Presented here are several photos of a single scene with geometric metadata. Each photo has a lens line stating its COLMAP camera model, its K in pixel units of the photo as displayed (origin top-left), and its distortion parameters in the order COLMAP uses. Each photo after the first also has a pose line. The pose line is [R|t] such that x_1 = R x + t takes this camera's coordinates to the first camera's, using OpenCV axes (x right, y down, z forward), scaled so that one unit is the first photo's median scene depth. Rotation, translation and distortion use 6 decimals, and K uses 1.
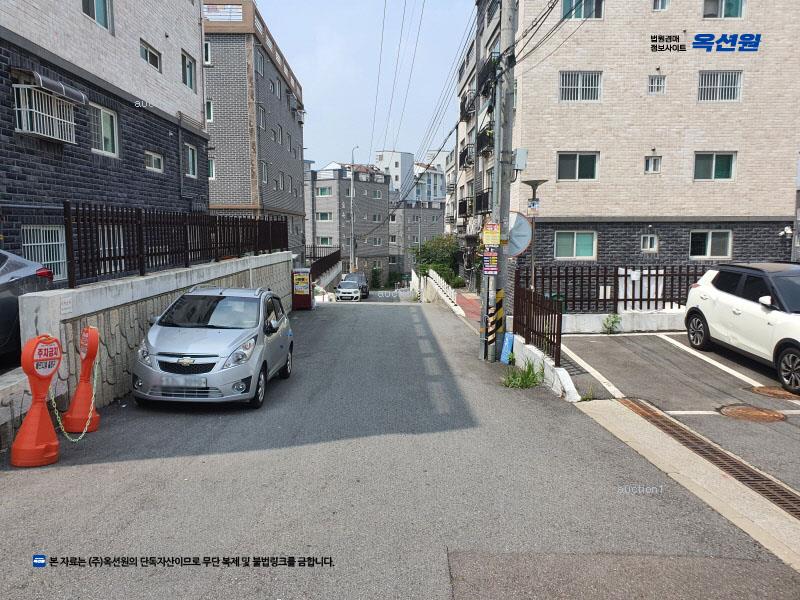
lens RADIAL K [[623.4, 0, 400.0], [0, 623.4, 300.0], [0, 0, 1]] dist [-0.004082, -0.002476]
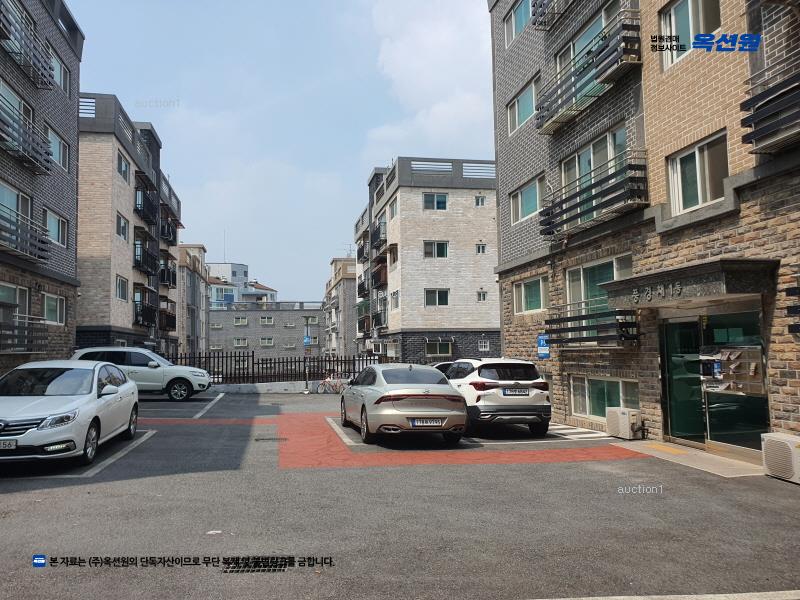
lens RADIAL K [[623.4, 0, 400.0], [0, 623.4, 300.0], [0, 0, 1]] dist [-0.004082, -0.002476]
pose [[0.984738, -0.008995, 0.173812, -0.066057], [0.041516, 0.981975, -0.184393, 0.063119], [-0.169021, 0.188794, 0.967362, -0.416464]]
